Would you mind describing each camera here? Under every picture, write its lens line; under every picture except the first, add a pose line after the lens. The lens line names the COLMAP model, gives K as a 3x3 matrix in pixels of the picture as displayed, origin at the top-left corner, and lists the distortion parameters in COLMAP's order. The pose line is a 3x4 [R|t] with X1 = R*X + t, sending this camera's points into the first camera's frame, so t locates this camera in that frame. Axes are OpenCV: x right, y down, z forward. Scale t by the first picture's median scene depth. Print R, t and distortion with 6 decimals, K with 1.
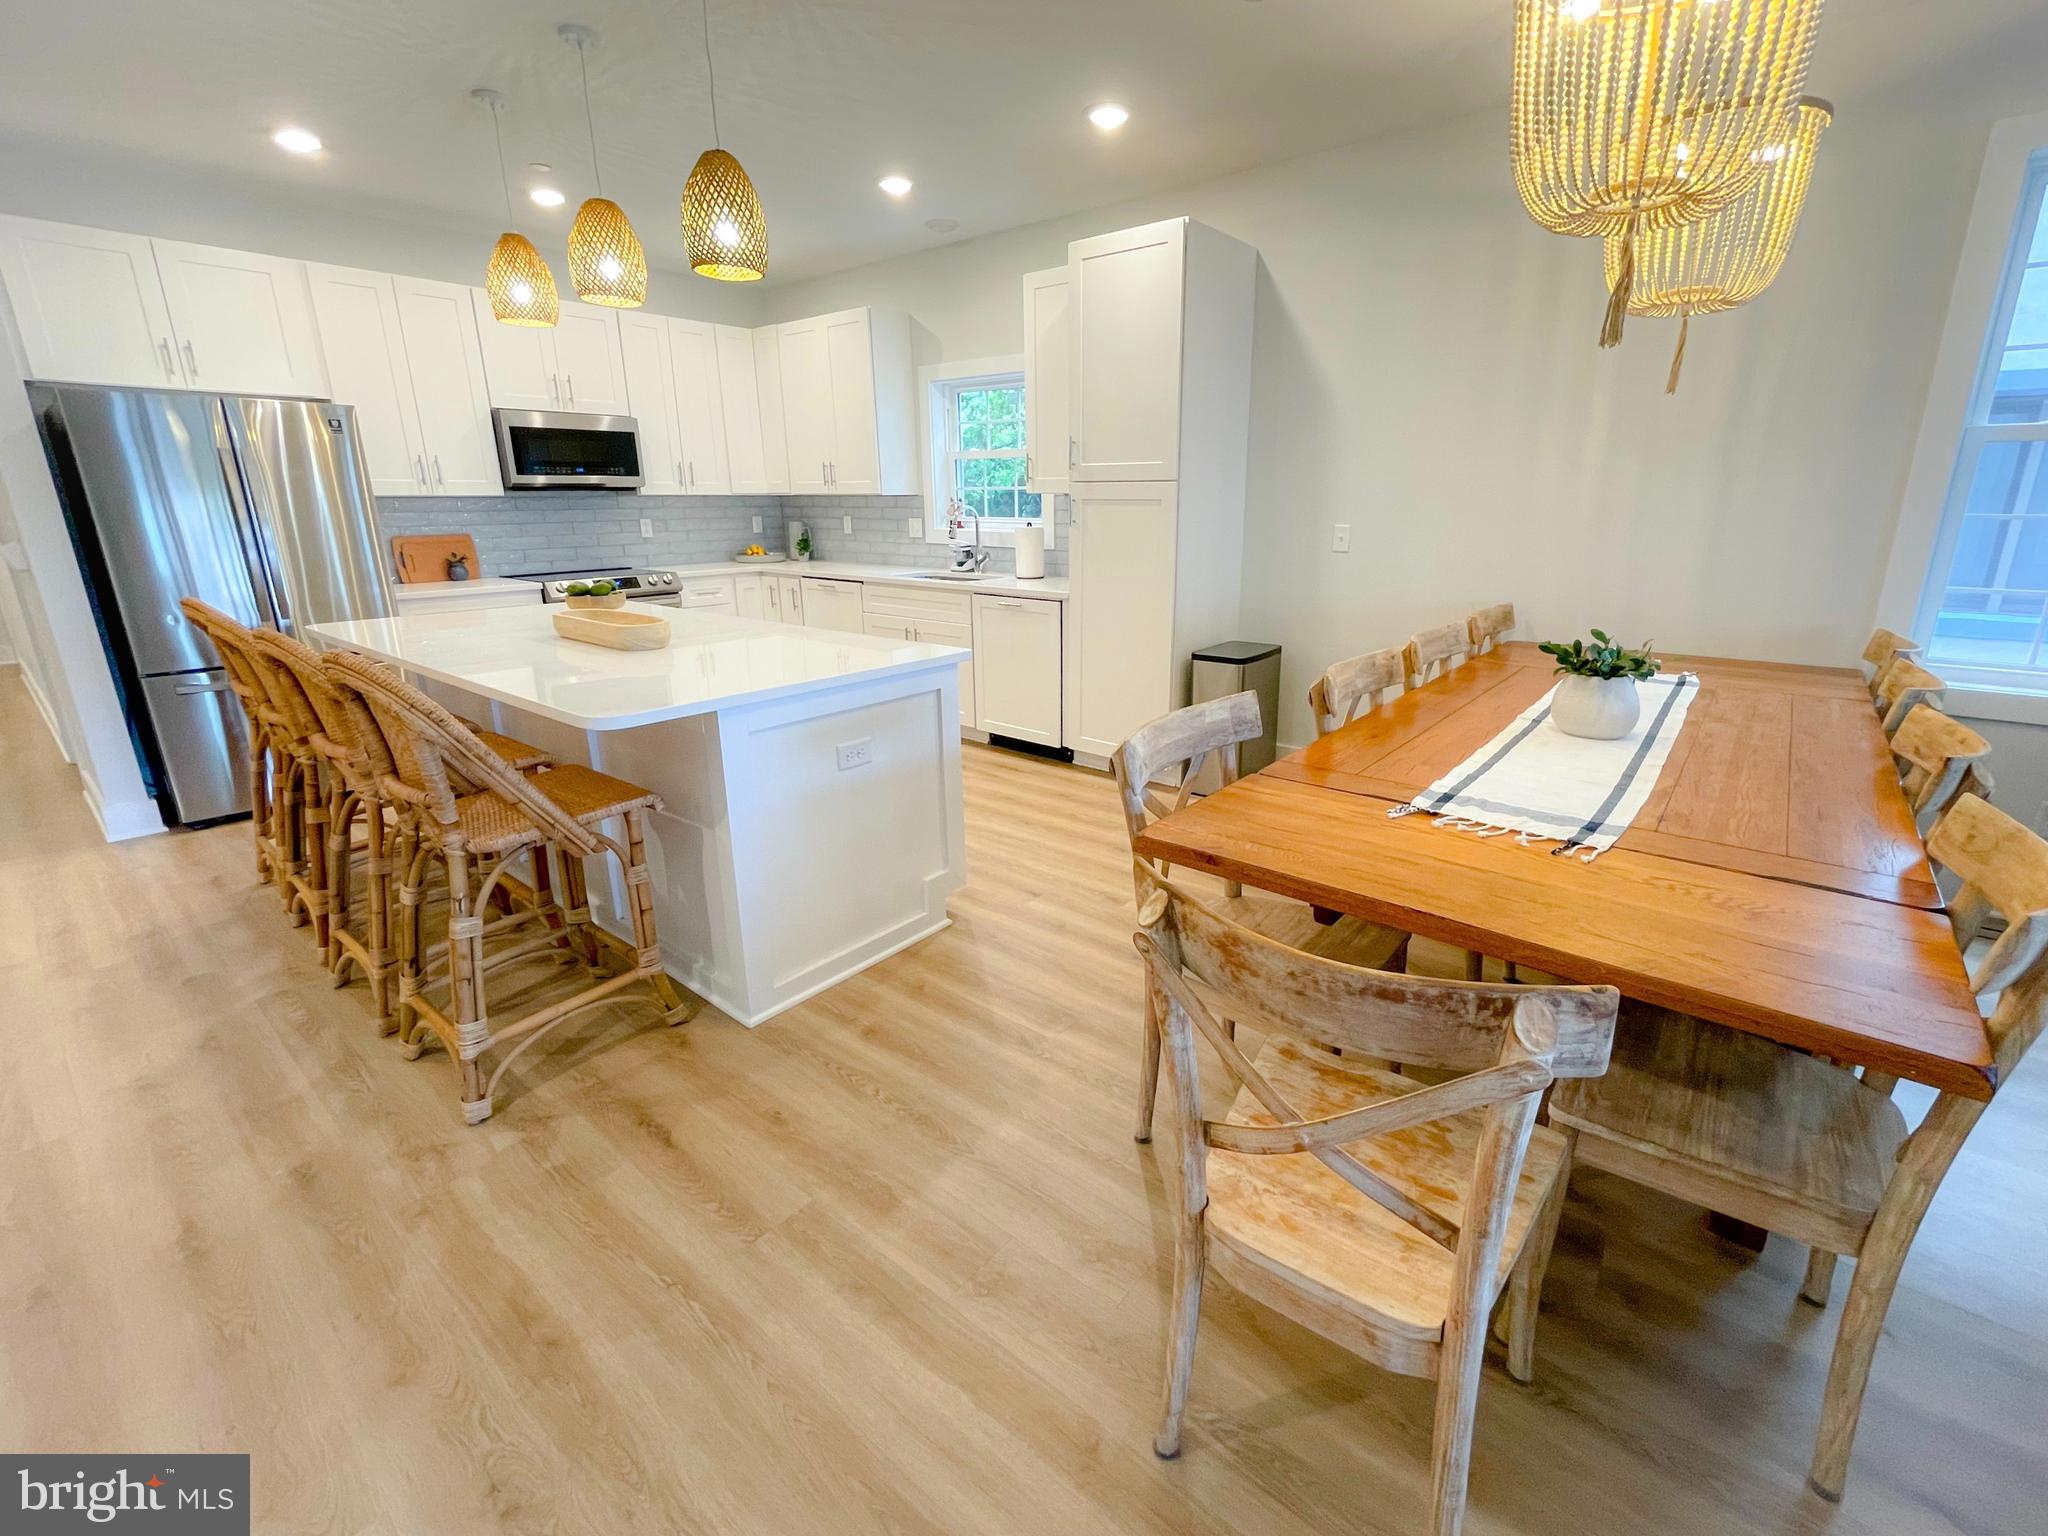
lens RADIAL K [[869.9, 0, 1062.1], [0, 869.9, 740.9], [0, 0, 1]] dist [0.001336, 0.000114]
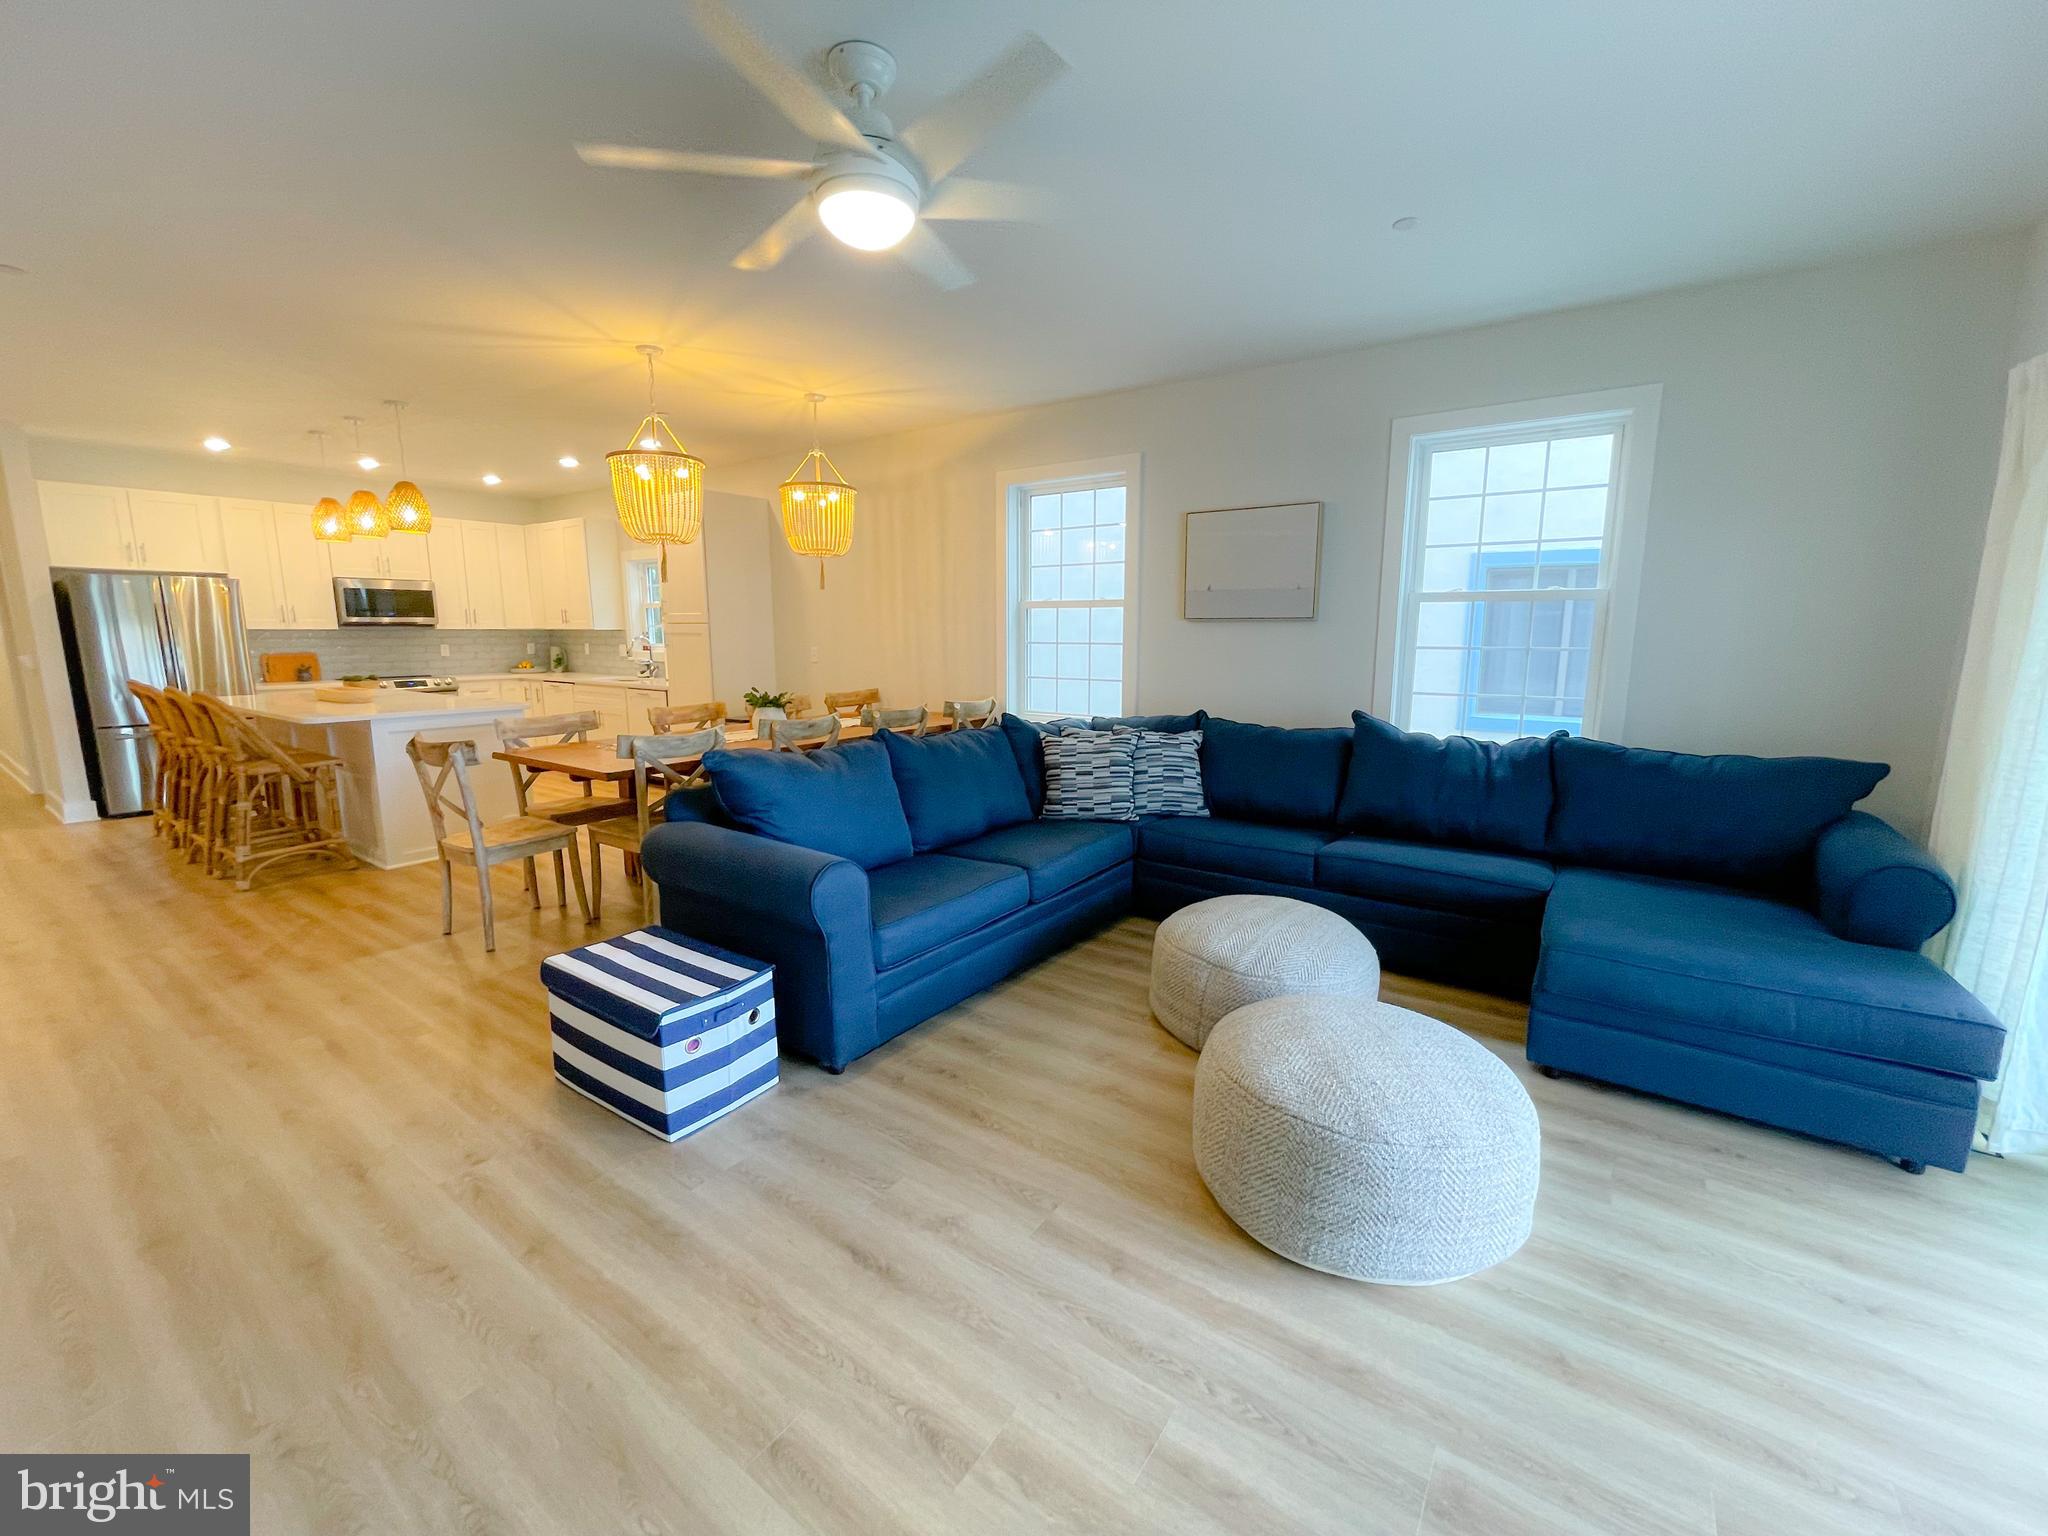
lens RADIAL K [[826.2, 0, 1024.0], [0, 826.2, 768.0], [0, 0, 1]] dist [-0.000148, 0.000014]
pose [[0.998311, -0.004742, 0.057897, 0.574607], [0.010939, 0.994179, -0.107189, 0.161910], [-0.057052, 0.107641, 0.992552, -0.602525]]
